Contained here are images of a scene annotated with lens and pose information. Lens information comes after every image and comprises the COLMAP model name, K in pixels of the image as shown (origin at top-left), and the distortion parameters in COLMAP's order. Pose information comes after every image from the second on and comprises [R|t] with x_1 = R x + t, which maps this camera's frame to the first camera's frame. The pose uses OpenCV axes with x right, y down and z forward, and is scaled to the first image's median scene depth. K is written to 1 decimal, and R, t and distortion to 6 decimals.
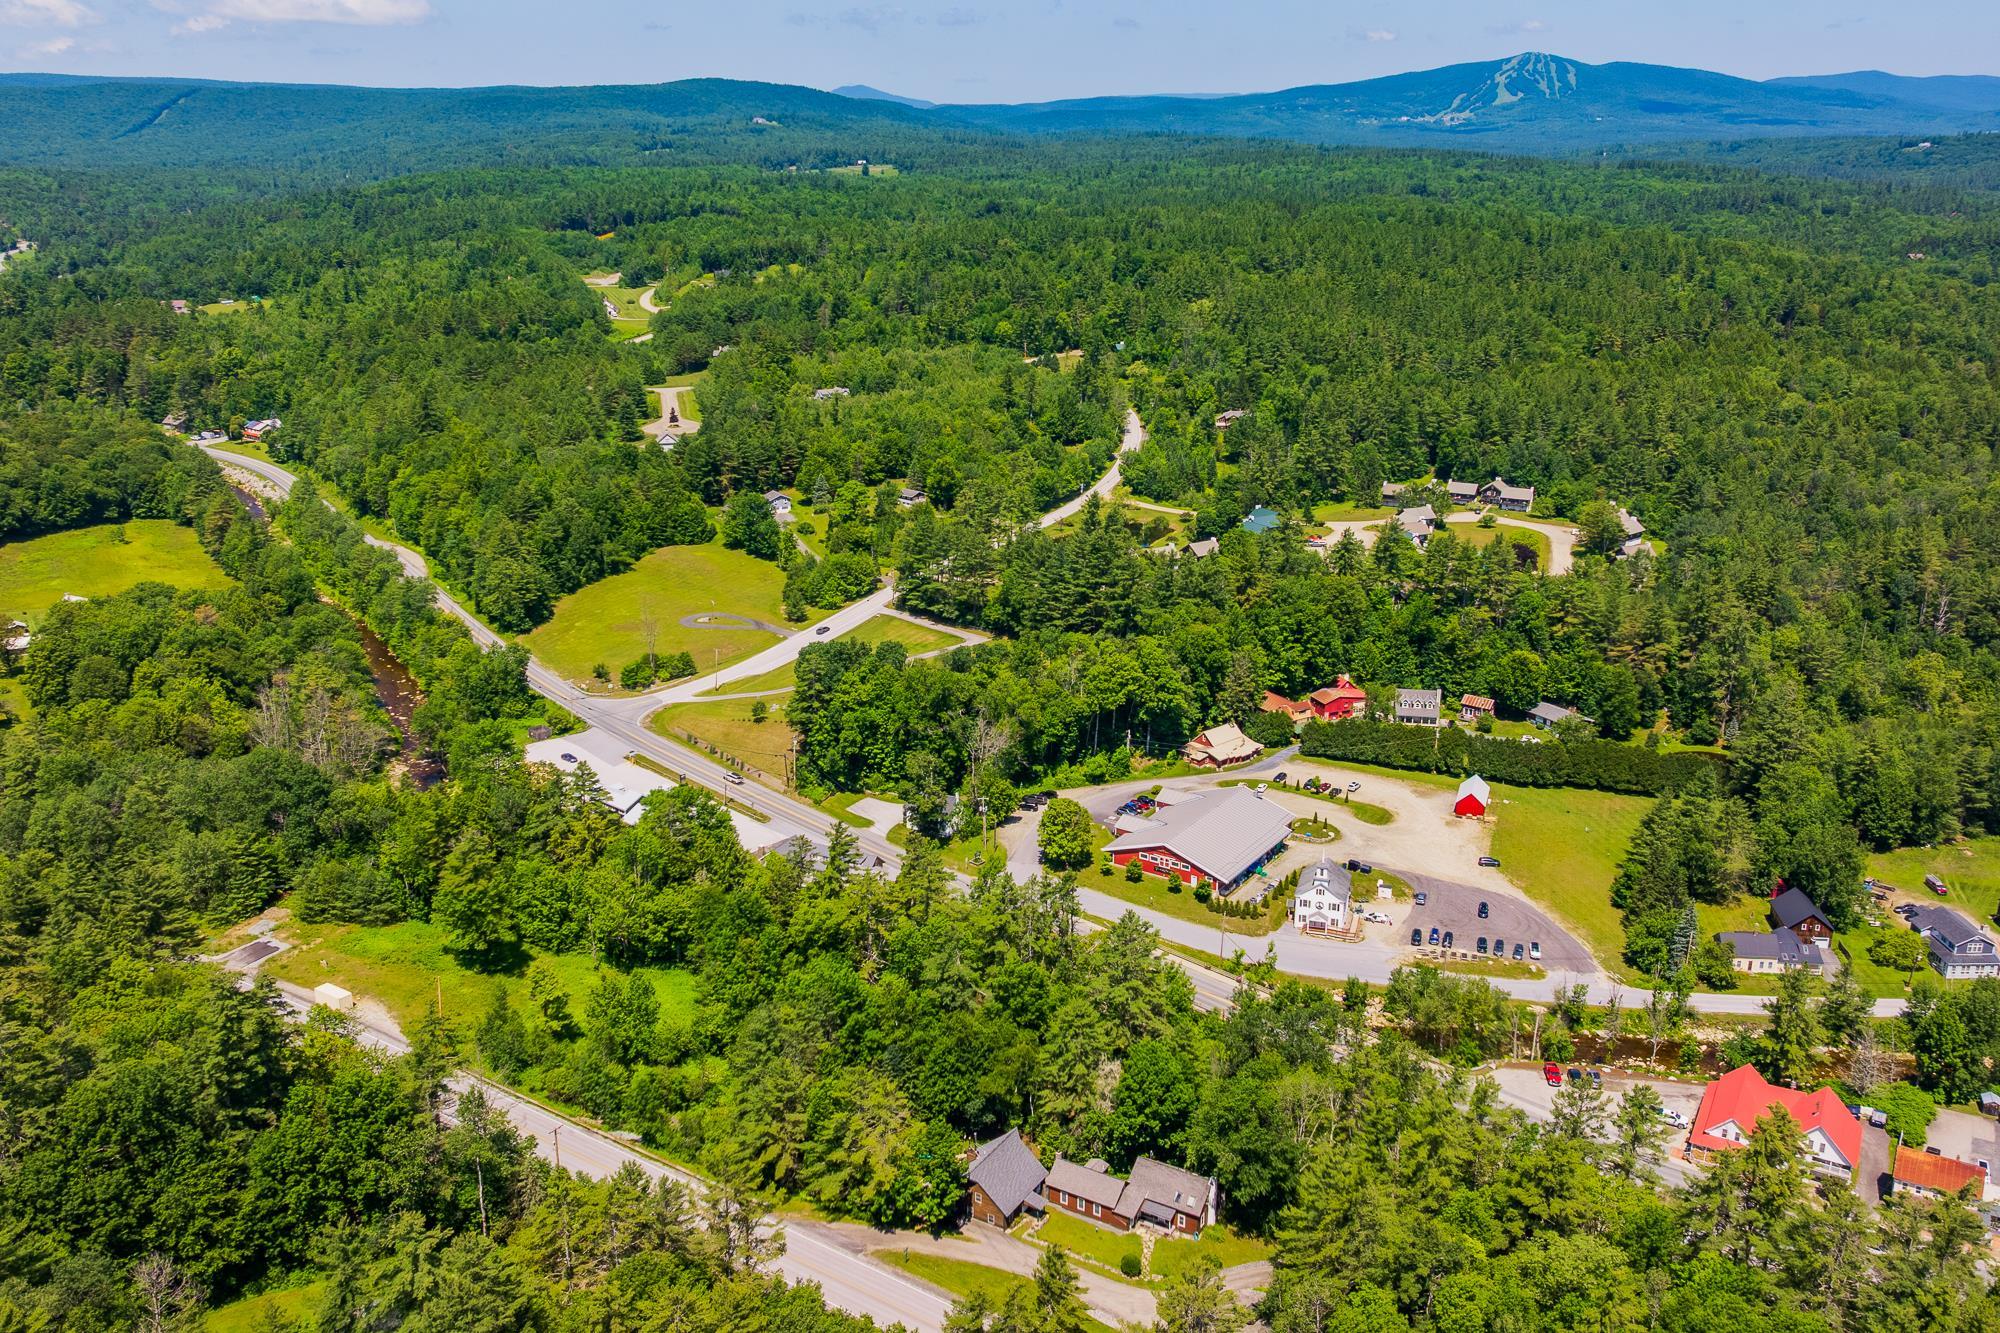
lens RADIAL K [[1651.0, 0, 1011.1], [0, 1651.0, 656.5], [0, 0, 1]] dist [-0.028020, -0.008299]
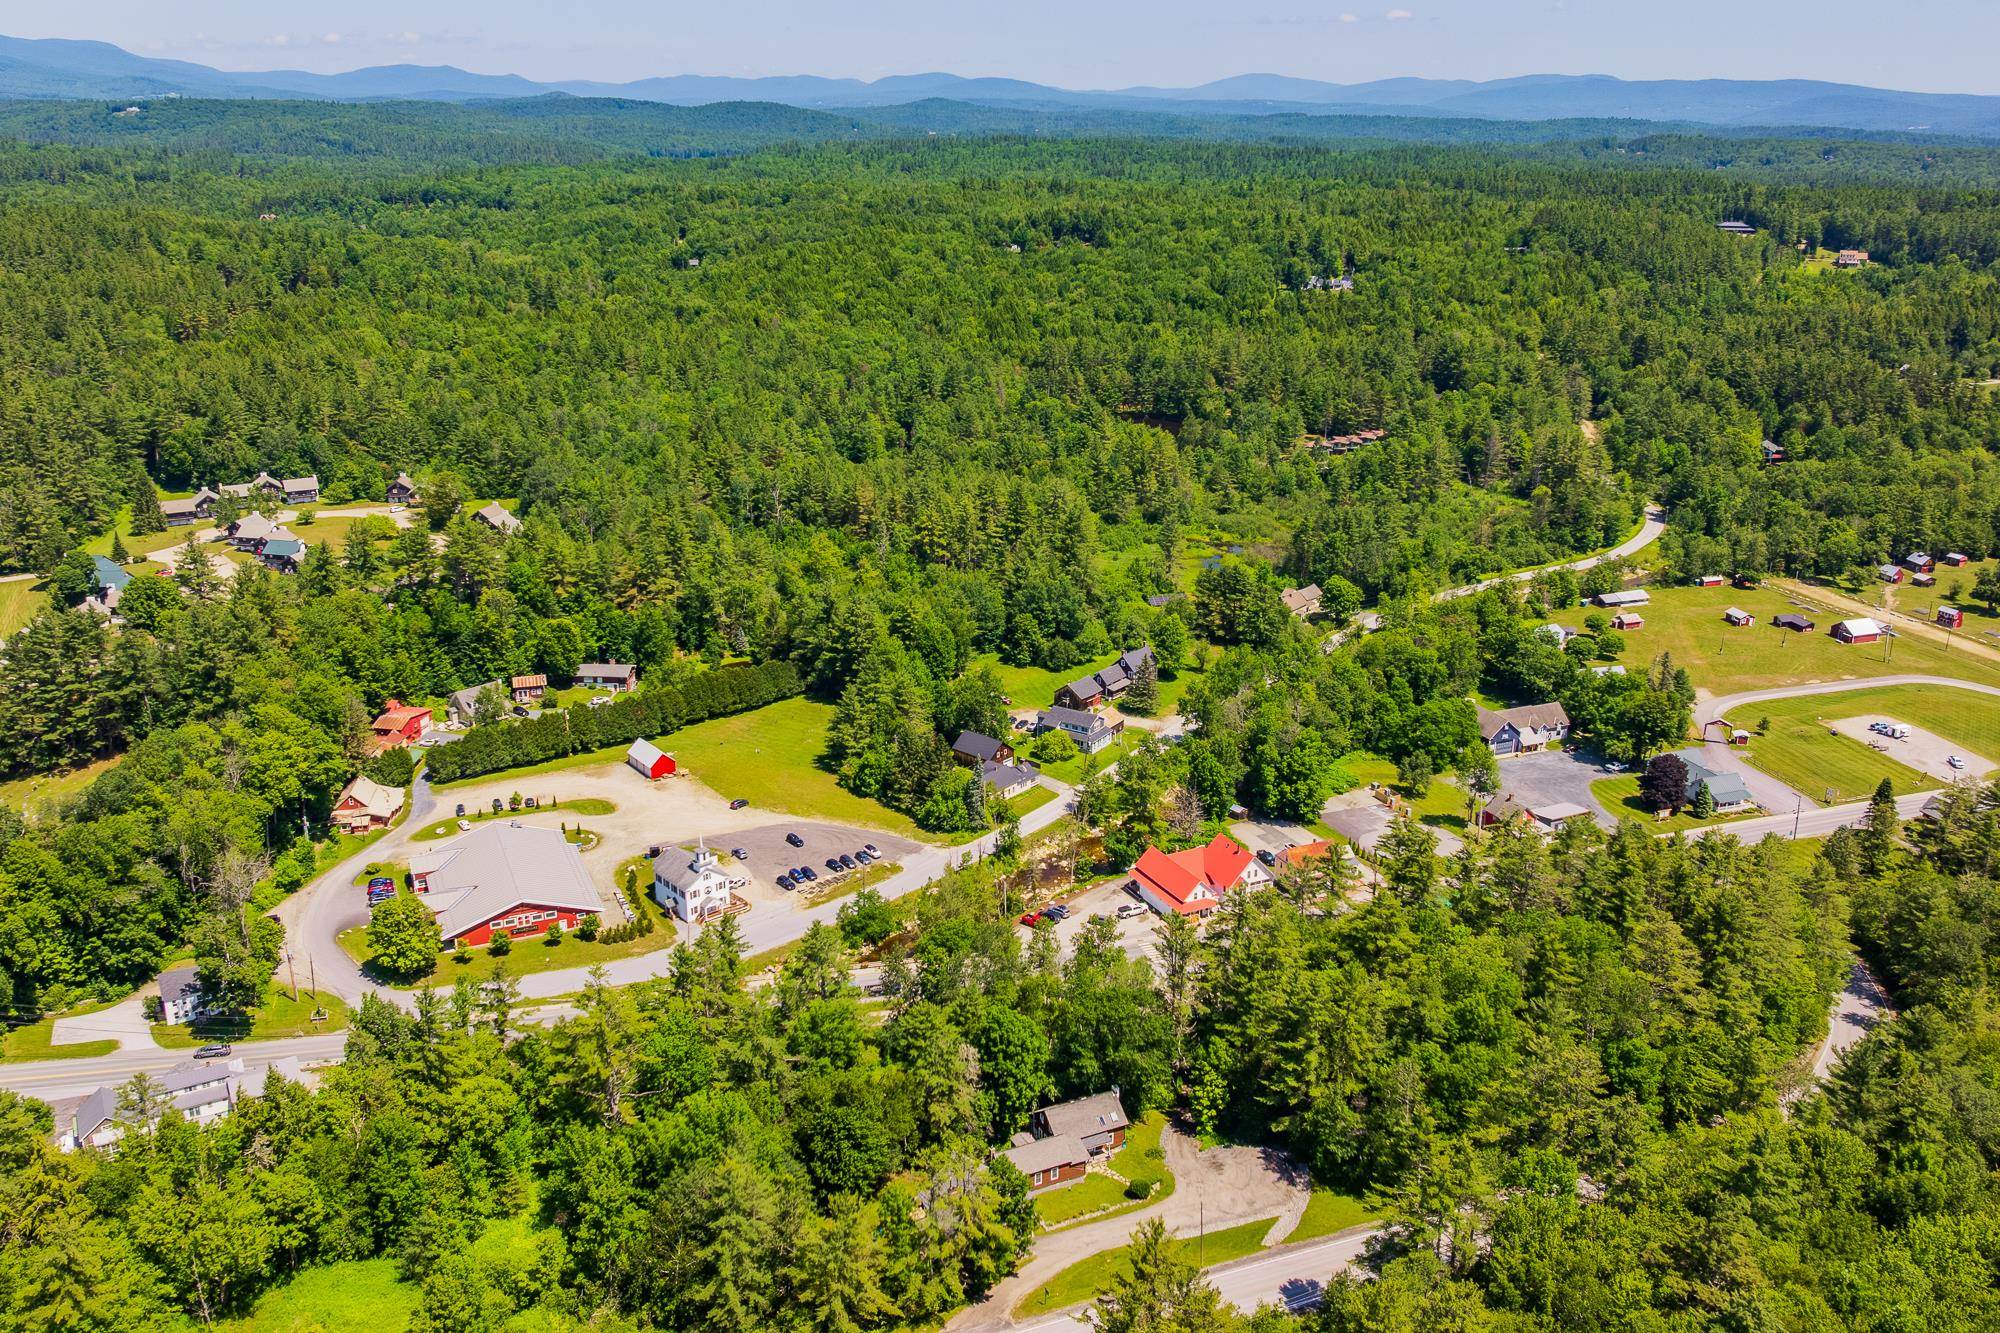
lens RADIAL K [[1651.0, 0, 1011.1], [0, 1651.0, 656.5], [0, 0, 1]] dist [-0.028020, -0.008299]
pose [[0.537827, -0.263383, 0.800856, -0.368249], [0.247924, 0.957353, 0.148354, -0.065275], [-0.805776, 0.118763, 0.580190, 0.216801]]
